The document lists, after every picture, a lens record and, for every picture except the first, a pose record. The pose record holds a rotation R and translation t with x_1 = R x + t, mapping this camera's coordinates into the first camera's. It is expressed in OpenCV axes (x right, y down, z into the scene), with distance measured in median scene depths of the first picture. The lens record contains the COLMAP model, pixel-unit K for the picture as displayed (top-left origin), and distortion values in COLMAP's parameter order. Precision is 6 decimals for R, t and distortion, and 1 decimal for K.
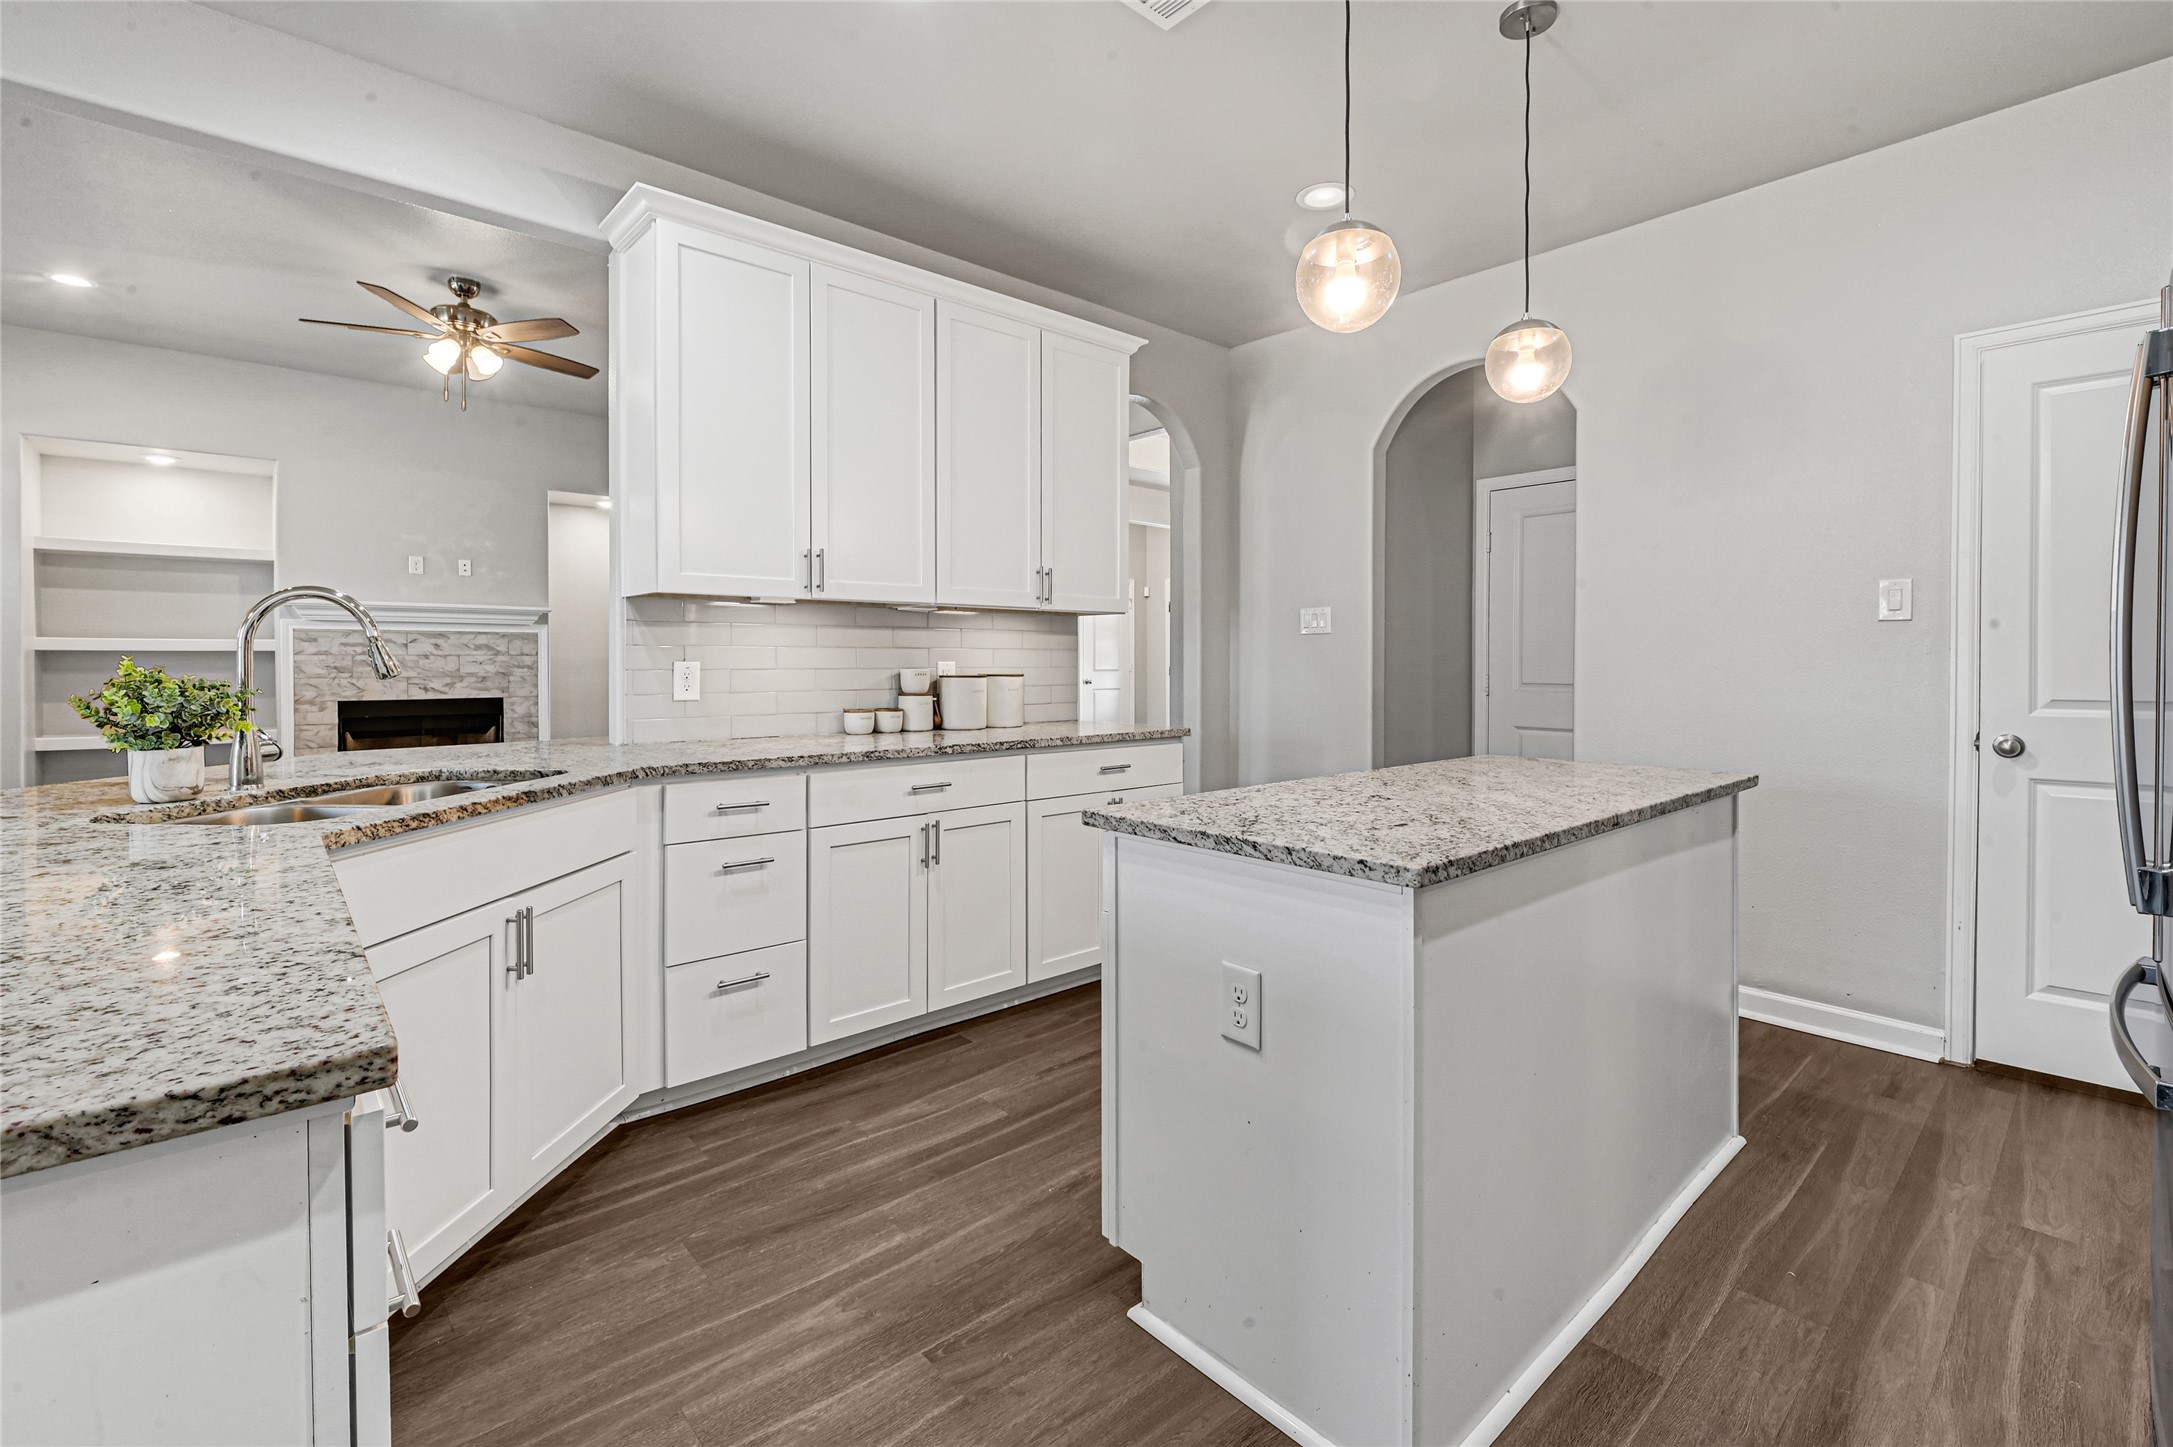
lens RADIAL K [[957.7, 0, 1095.5], [0, 957.7, 673.3], [0, 0, 1]] dist [-0.003189, -0.000514]
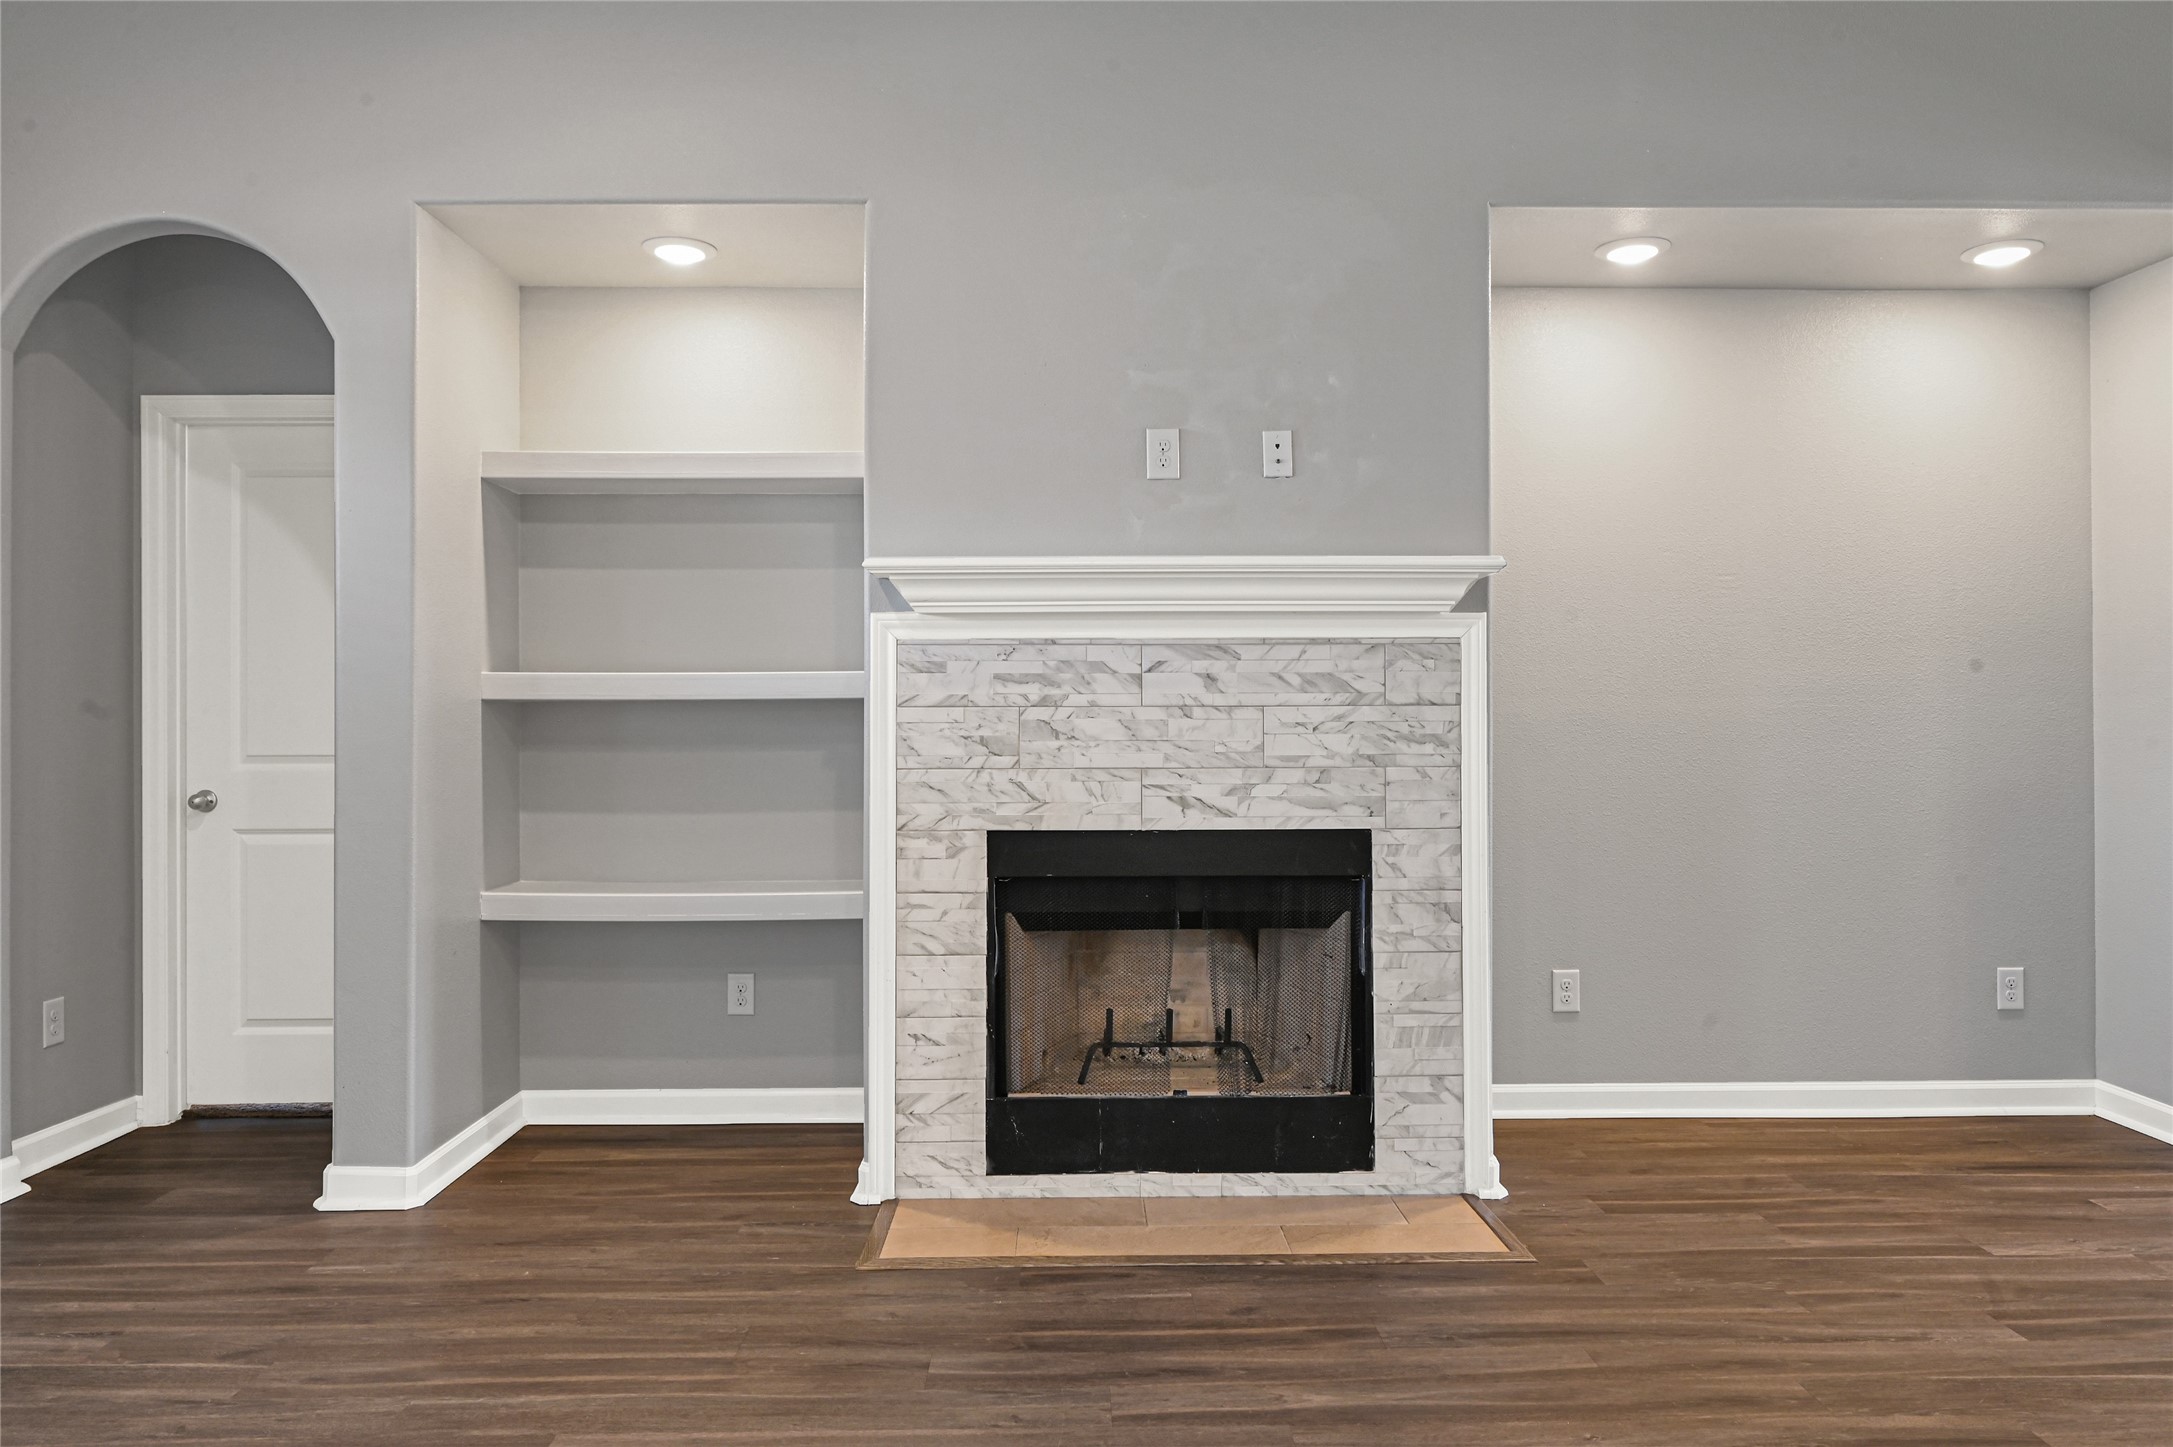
lens RADIAL K [[1513.6, 0, 1088.6], [0, 1513.6, 724.9], [0, 0, 1]] dist [-0.002381, -0.000169]
pose [[0.752474, -0.000149, -0.658622, -0.356794], [-0.005839, 0.999959, -0.006897, -0.007902], [0.658596, 0.009036, 0.752442, 0.553829]]
